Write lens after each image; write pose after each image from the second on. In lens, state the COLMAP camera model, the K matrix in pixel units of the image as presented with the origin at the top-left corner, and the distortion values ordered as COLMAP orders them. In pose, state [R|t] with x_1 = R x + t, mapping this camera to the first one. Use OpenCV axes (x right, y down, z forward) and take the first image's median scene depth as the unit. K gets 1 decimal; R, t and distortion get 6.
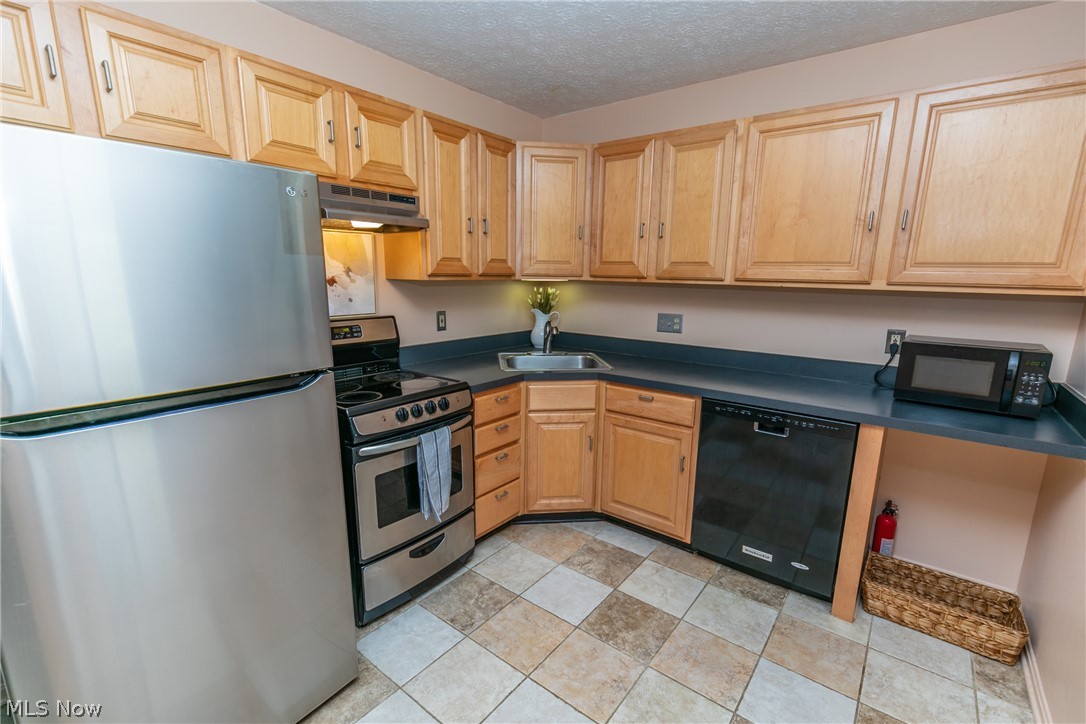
lens RADIAL K [[482.6, 0, 547.8], [0, 482.6, 368.2], [0, 0, 1]] dist [0.000402, -0.000324]
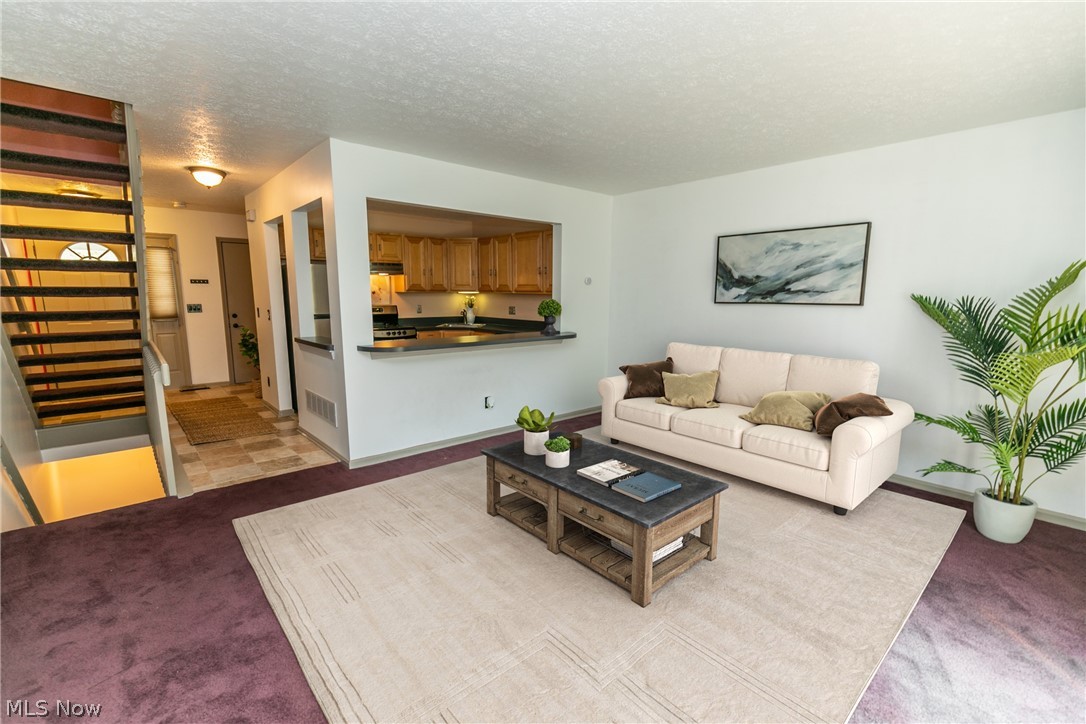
lens RADIAL K [[482.6, 0, 547.8], [0, 482.6, 368.2], [0, 0, 1]] dist [0.000402, -0.000324]
pose [[0.982323, 0.017011, -0.186420, 1.040313], [-0.024462, 0.998988, -0.037744, 0.327982], [0.185589, 0.041637, 0.981745, -1.513271]]
